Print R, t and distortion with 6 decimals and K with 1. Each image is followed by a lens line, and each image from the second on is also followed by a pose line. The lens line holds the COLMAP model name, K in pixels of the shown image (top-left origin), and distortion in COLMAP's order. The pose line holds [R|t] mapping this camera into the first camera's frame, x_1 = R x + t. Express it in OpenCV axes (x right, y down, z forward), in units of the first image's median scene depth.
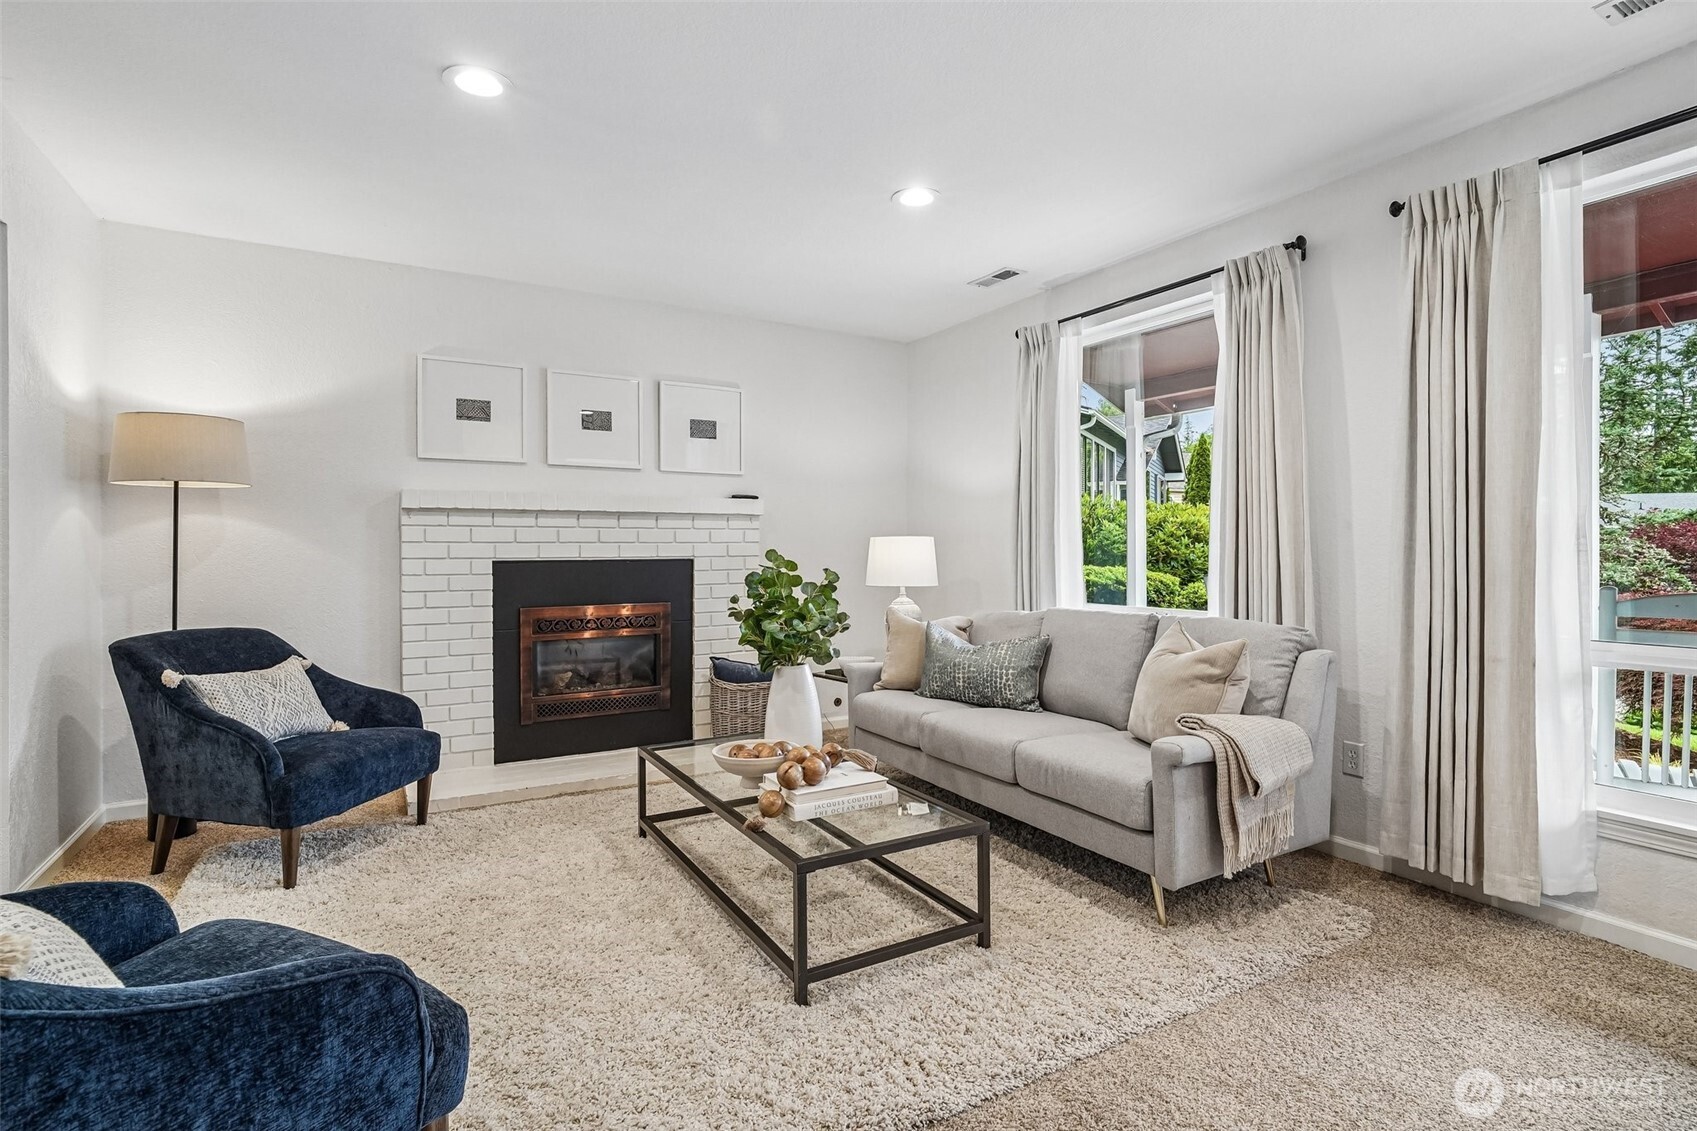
lens RADIAL K [[826.2, 0, 852.0], [0, 826.2, 550.2], [0, 0, 1]] dist [-0.005551, -0.000451]
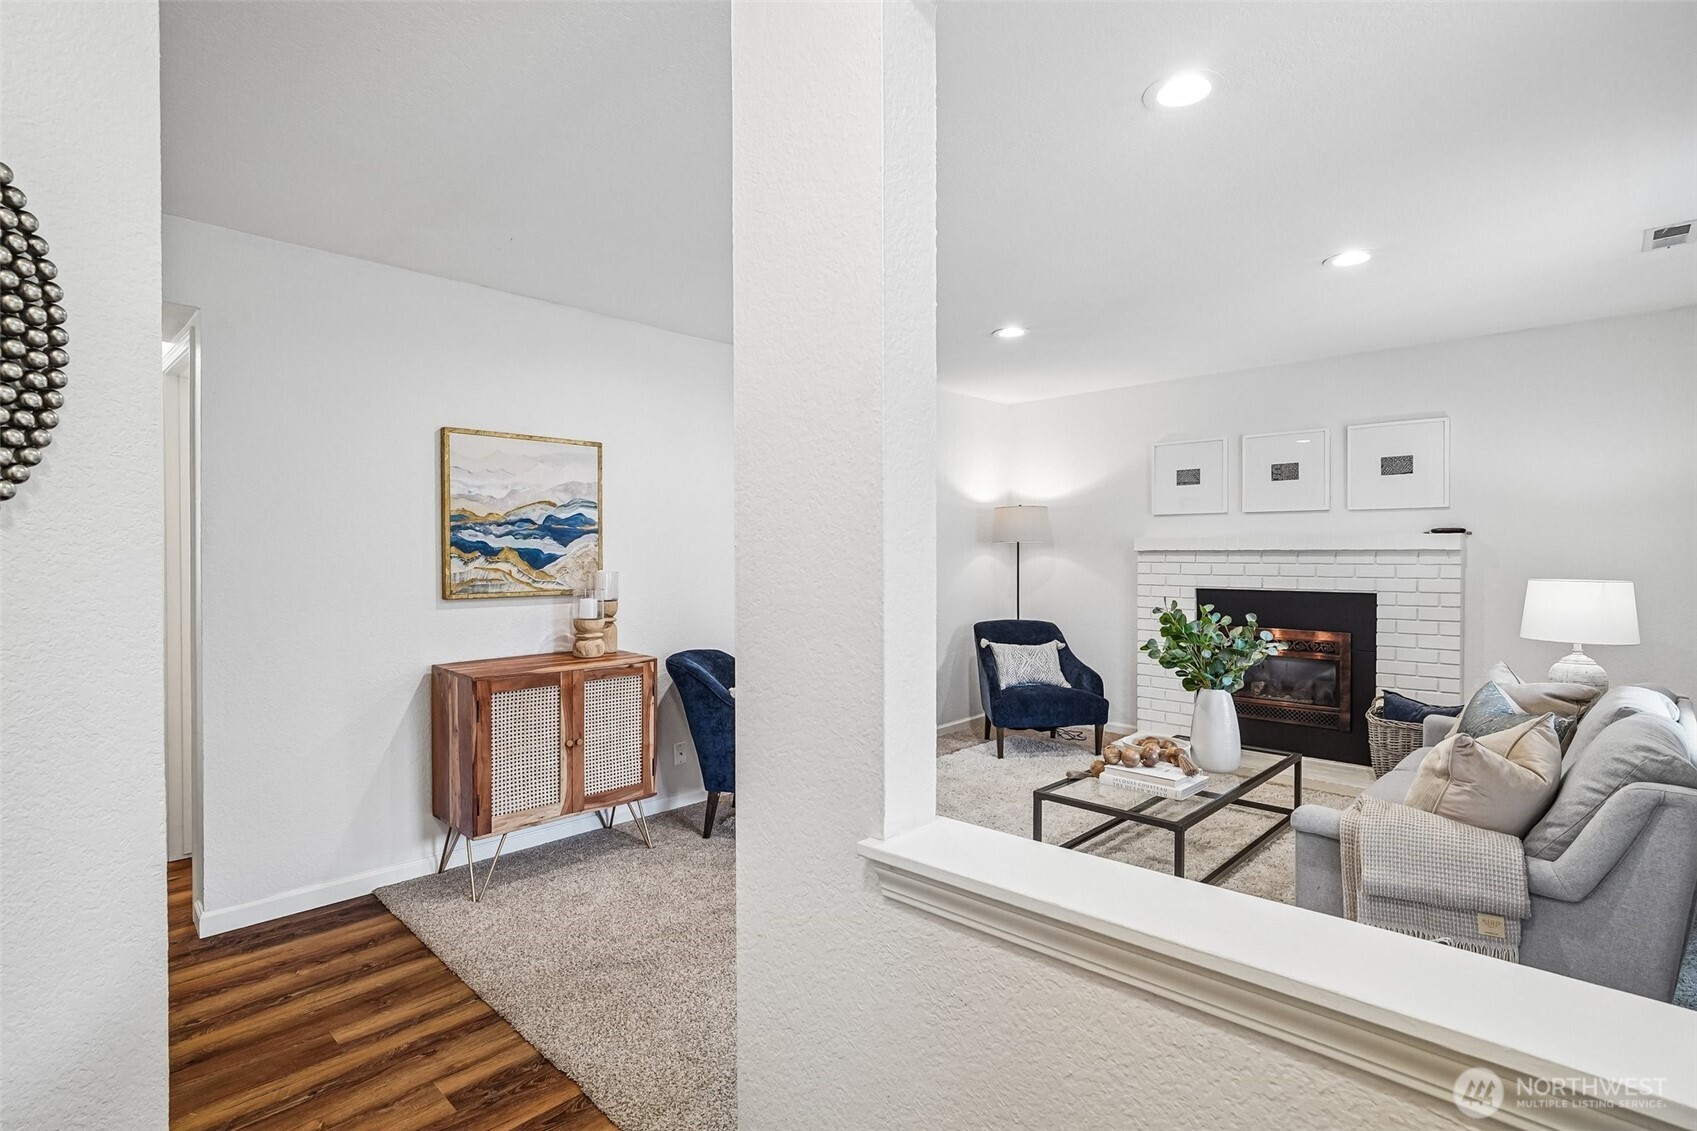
lens RADIAL K [[826.2, 0, 852.0], [0, 826.2, 550.2], [0, 0, 1]] dist [-0.005551, -0.000451]
pose [[0.265313, 0.002857, -0.964158, 0.678316], [0.002147, 0.999991, 0.003554, -0.052731], [0.964160, -0.003012, 0.265305, 0.097602]]
